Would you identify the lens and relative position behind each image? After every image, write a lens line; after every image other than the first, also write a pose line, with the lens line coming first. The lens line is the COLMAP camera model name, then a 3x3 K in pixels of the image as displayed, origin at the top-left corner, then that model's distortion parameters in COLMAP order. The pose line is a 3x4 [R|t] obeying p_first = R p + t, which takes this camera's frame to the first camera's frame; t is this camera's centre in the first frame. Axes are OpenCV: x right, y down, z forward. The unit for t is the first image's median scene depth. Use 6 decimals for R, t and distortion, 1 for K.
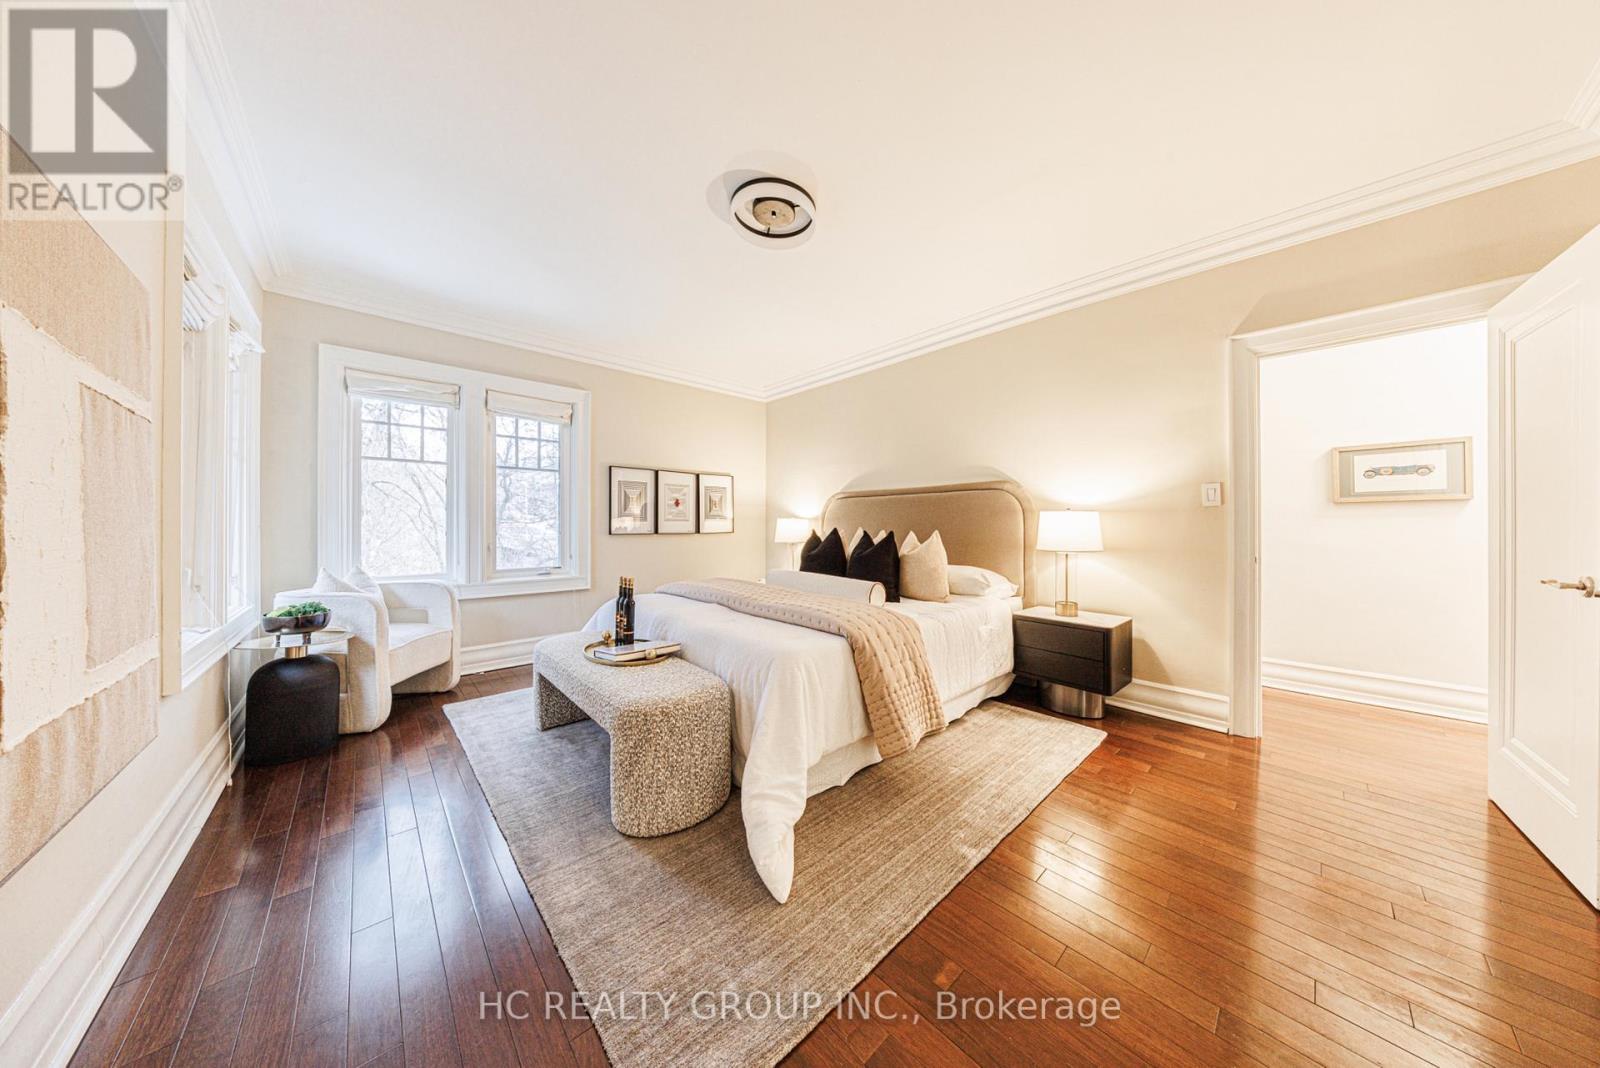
lens RADIAL K [[470.1, 0, 847.9], [0, 470.1, 527.6], [0, 0, 1]] dist [-0.003588, -0.000374]
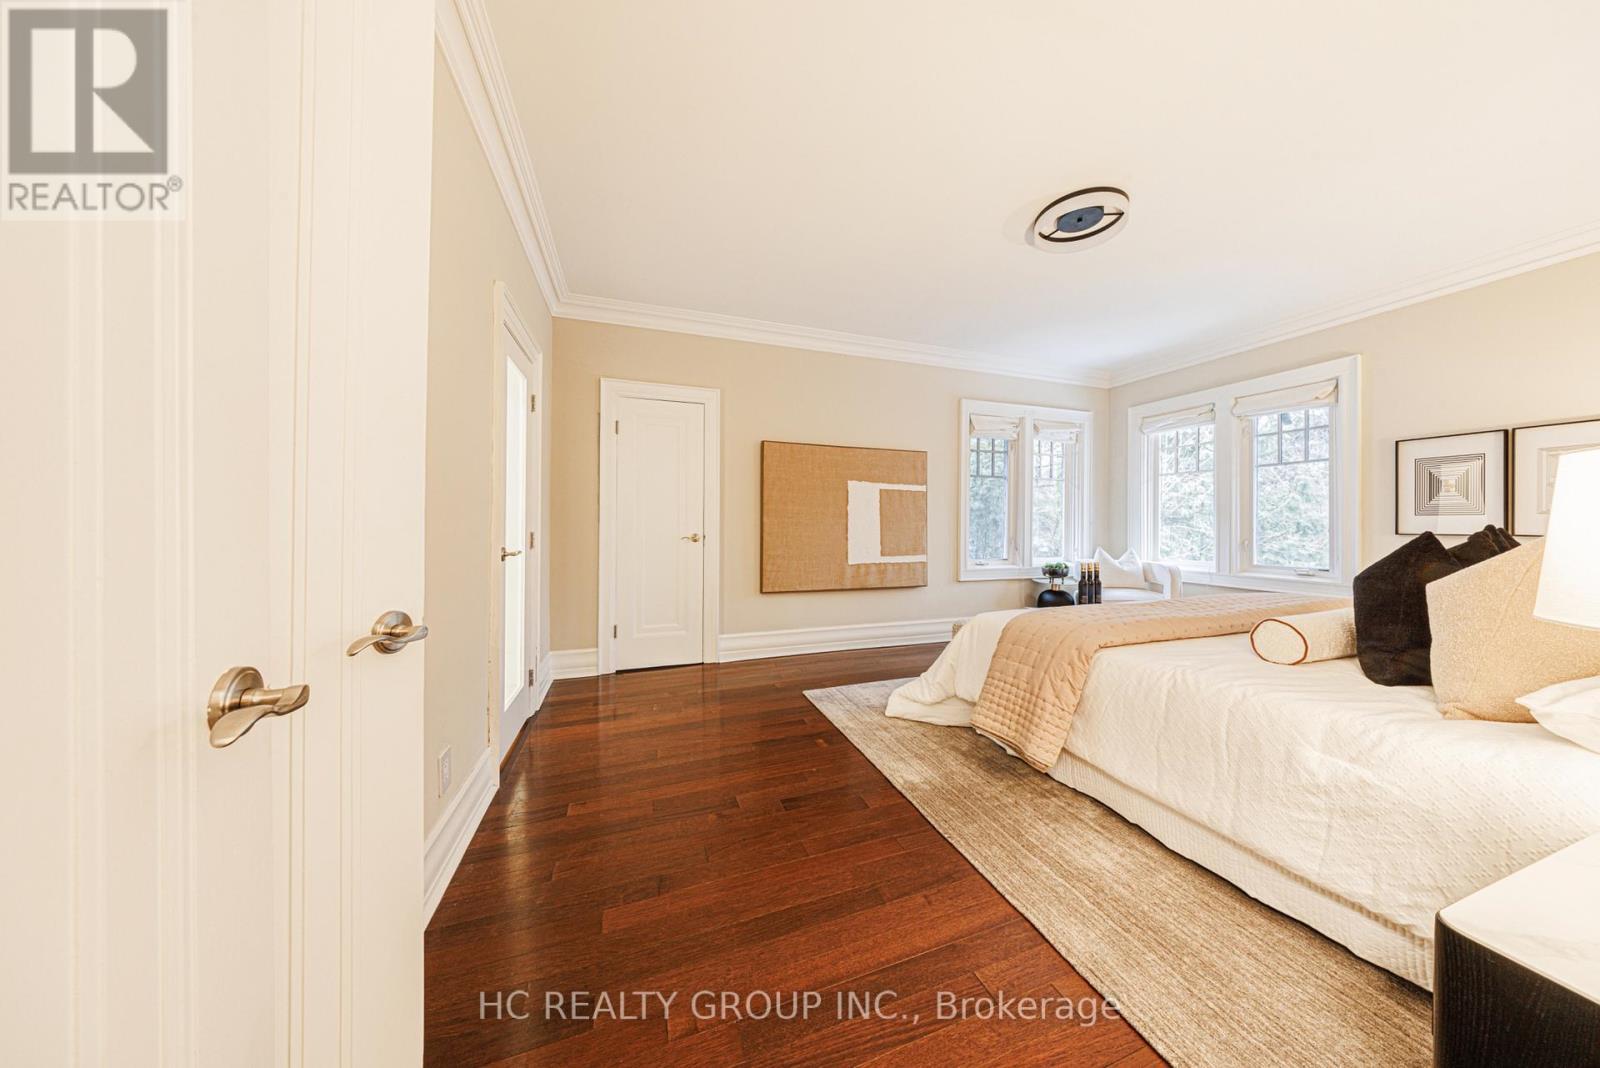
lens RADIAL K [[470.1, 0, 806.5], [0, 470.1, 522.6], [0, 0, 1]] dist [-0.003588, -0.000374]
pose [[-0.420676, -0.002823, -0.907206, 0.733287], [-0.005678, 0.999984, -0.000479, 0.002736], [0.907193, 0.004950, -0.420685, 0.631013]]
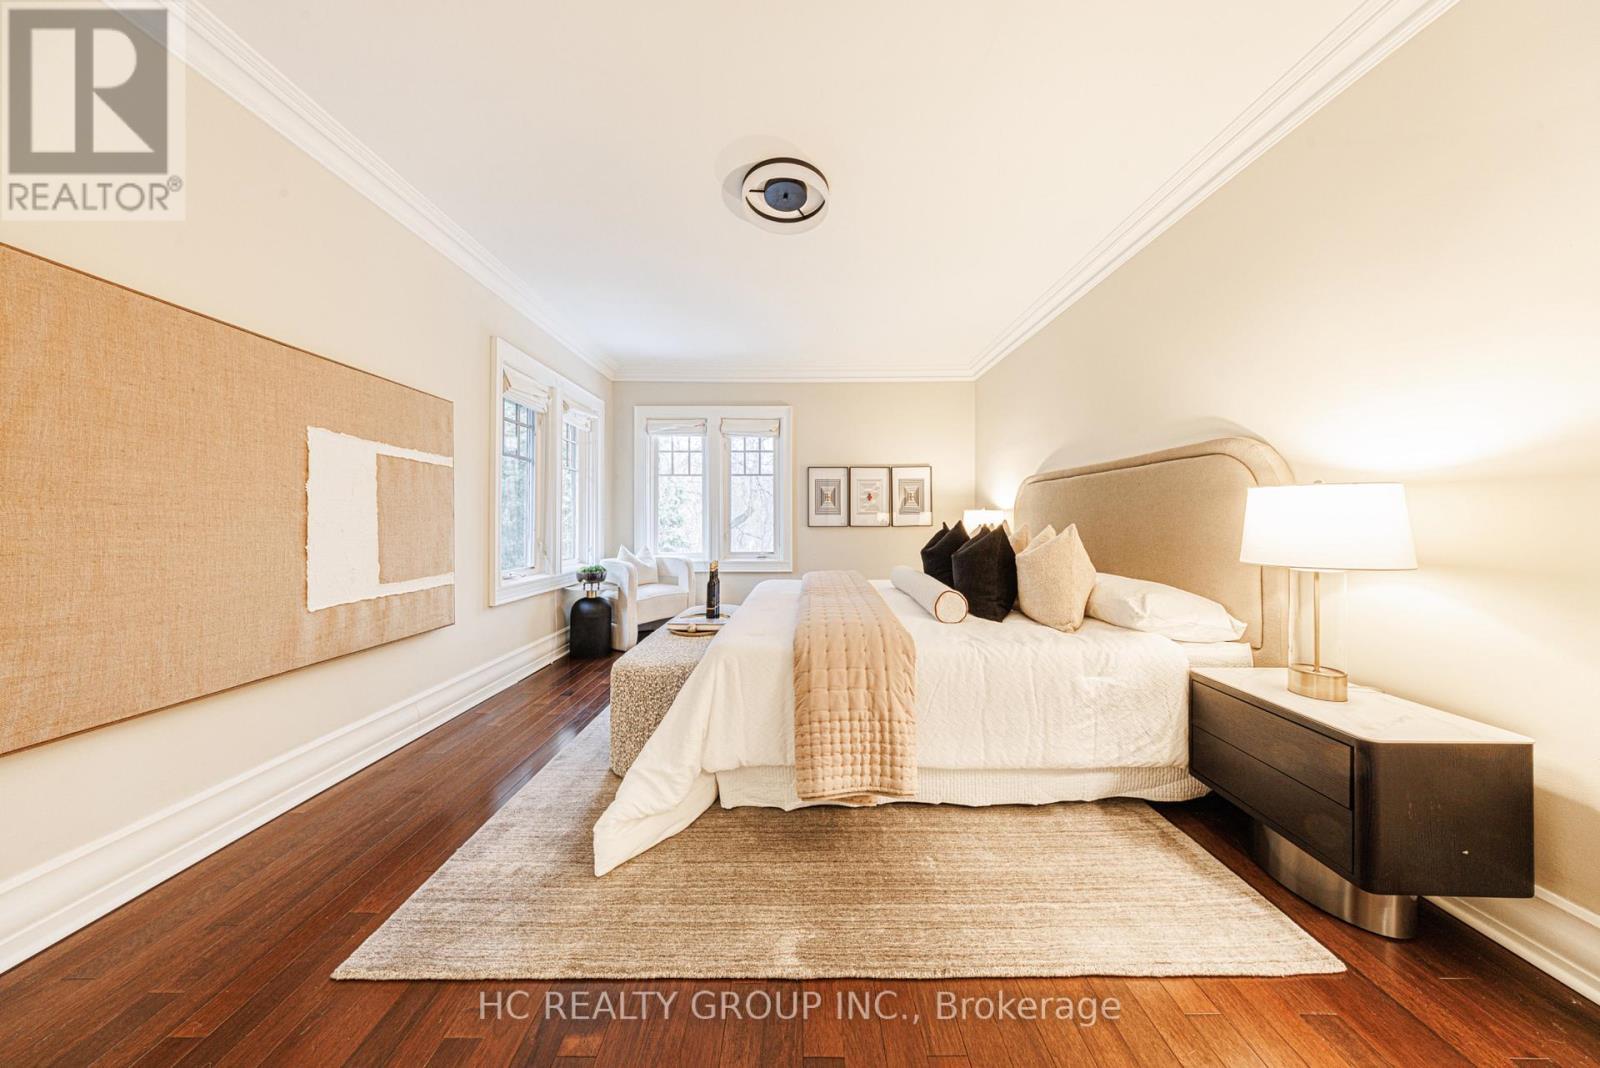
lens RADIAL K [[470.1, 0, 801.0], [0, 470.1, 517.0], [0, 0, 1]] dist [-0.003588, -0.000374]
pose [[0.711057, -0.006604, -0.703103, 0.384297], [-0.001717, 0.999937, -0.011129, 0.004429], [0.703132, 0.009120, 0.711000, 0.236315]]
